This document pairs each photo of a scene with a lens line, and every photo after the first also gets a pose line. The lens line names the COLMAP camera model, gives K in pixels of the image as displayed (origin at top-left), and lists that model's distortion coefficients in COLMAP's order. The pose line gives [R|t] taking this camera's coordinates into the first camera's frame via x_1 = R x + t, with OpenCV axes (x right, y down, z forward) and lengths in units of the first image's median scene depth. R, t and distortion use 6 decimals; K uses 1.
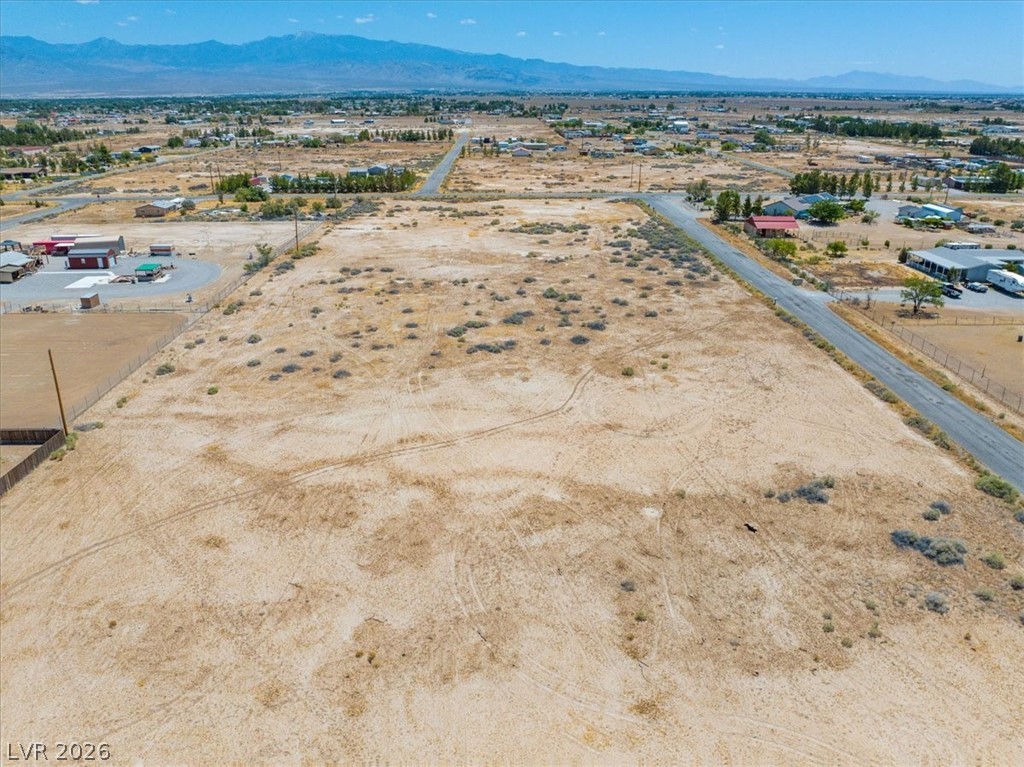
lens RADIAL K [[724.3, 0, 507.4], [0, 724.3, 379.1], [0, 0, 1]] dist [-0.047284, 0.017521]
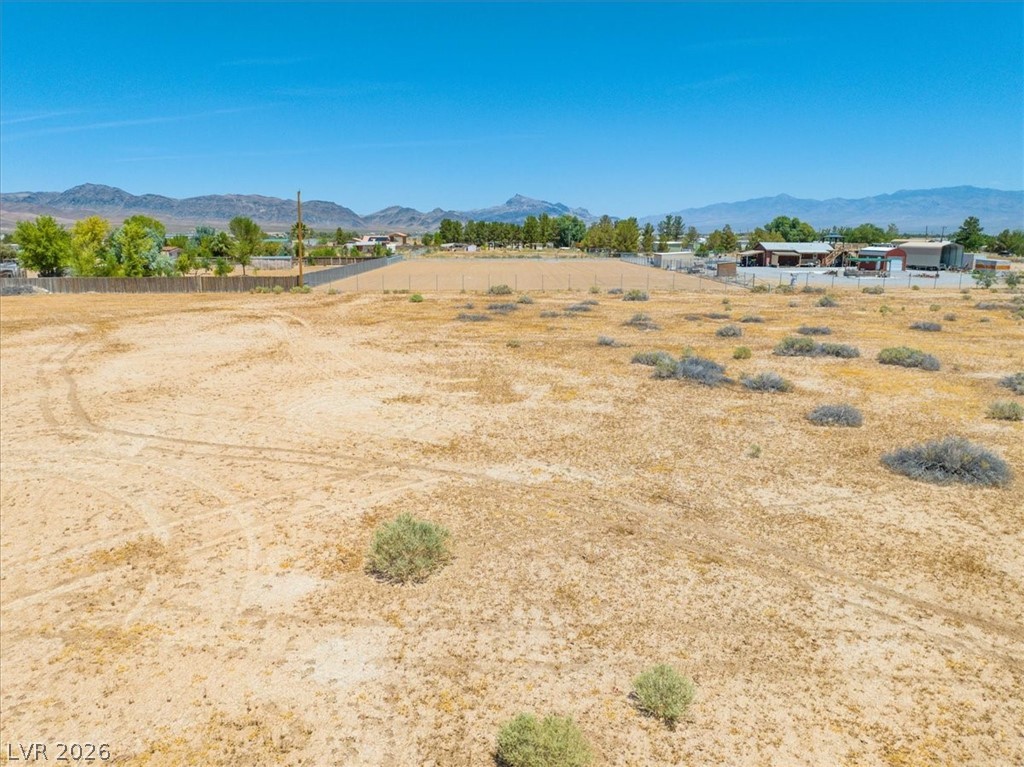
lens RADIAL K [[724.3, 0, 510.1], [0, 724.3, 375.0], [0, 0, 1]] dist [-0.047284, 0.017521]
pose [[0.009162, 0.194593, -0.980841, 0.296350], [-0.370880, 0.911582, 0.177388, -0.072802], [0.928636, 0.362149, 0.080523, 0.991405]]
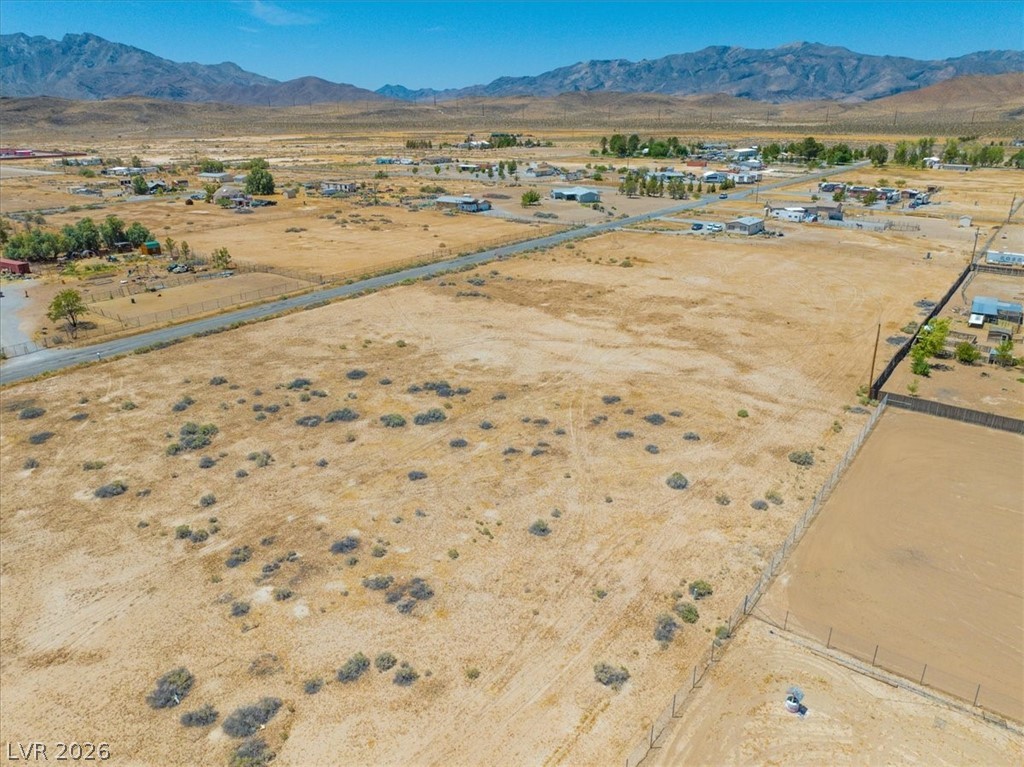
lens RADIAL K [[724.3, 0, 509.7], [0, 724.3, 385.5], [0, 0, 1]] dist [-0.047284, 0.017521]
pose [[-0.782616, -0.216252, 0.583735, -0.676141], [0.239266, 0.761190, 0.602778, -0.627439], [-0.574686, 0.611412, -0.543978, 1.577648]]
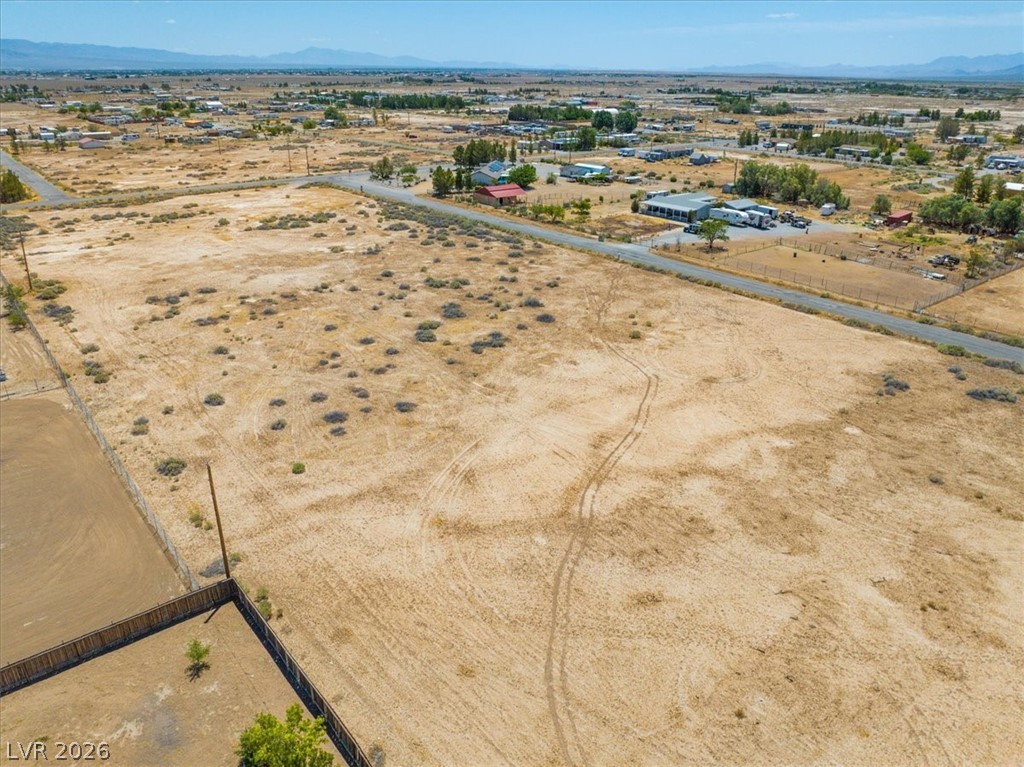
lens RADIAL K [[724.3, 0, 504.7], [0, 724.3, 381.7], [0, 0, 1]] dist [-0.047284, 0.017521]
pose [[0.787923, -0.238962, 0.567515, -0.606637], [0.221242, 0.969949, 0.101248, -0.093951], [-0.574655, 0.045782, 0.817114, 0.239442]]
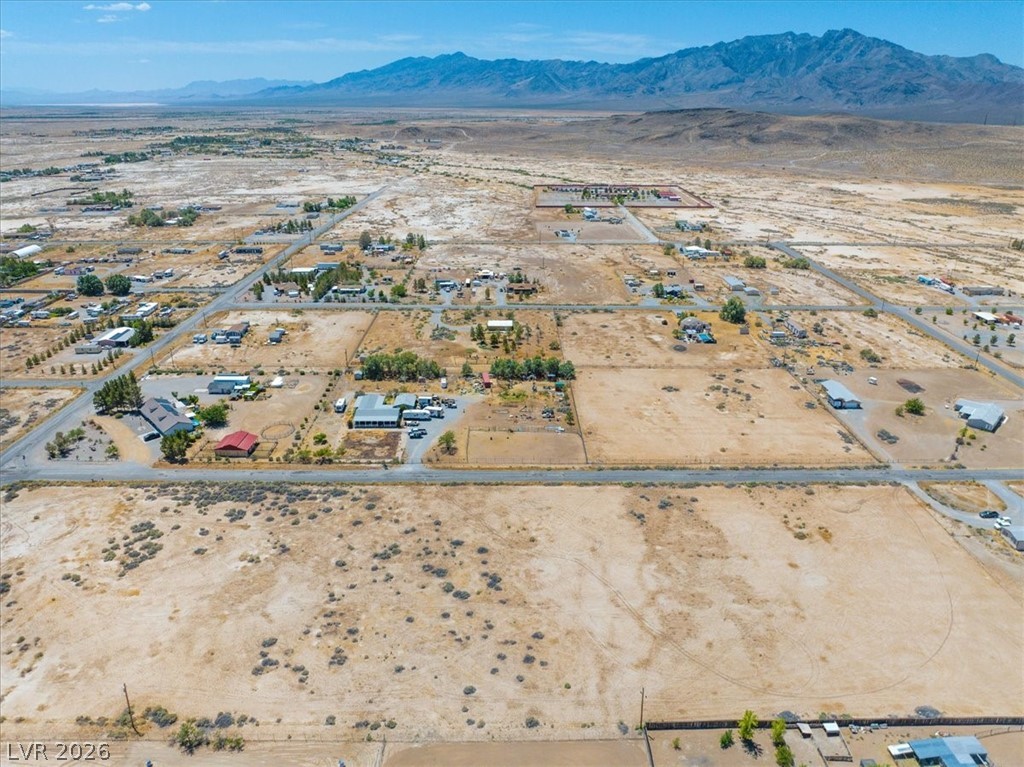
lens RADIAL K [[724.3, 0, 506.3], [0, 724.3, 391.9], [0, 0, 1]] dist [-0.047284, 0.017521]
pose [[0.009738, -0.379909, 0.924973, -1.575111], [0.369426, 0.860941, 0.349720, -1.117196], [-0.929209, 0.338304, 0.148733, 0.617443]]
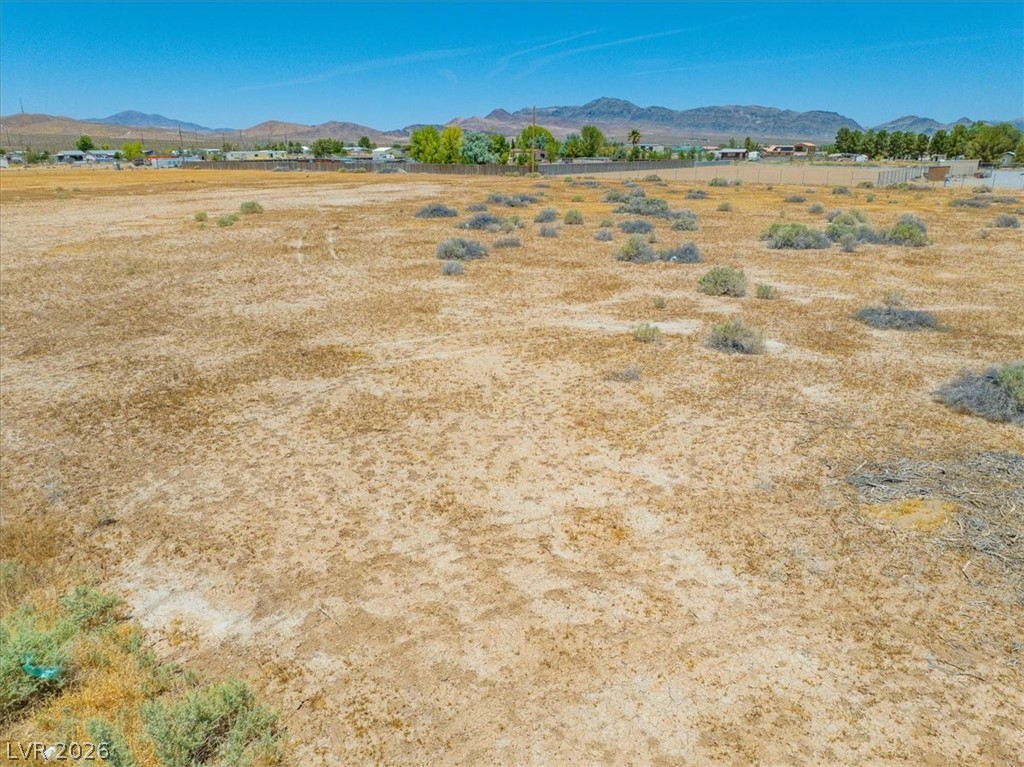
lens RADIAL K [[724.3, 0, 510.1], [0, 724.3, 374.8], [0, 0, 1]] dist [-0.047284, 0.017521]
pose [[-0.594267, 0.246876, -0.765440, 0.498416], [-0.294472, 0.818848, 0.492722, -0.233284], [0.748420, 0.518209, -0.413916, 1.432498]]
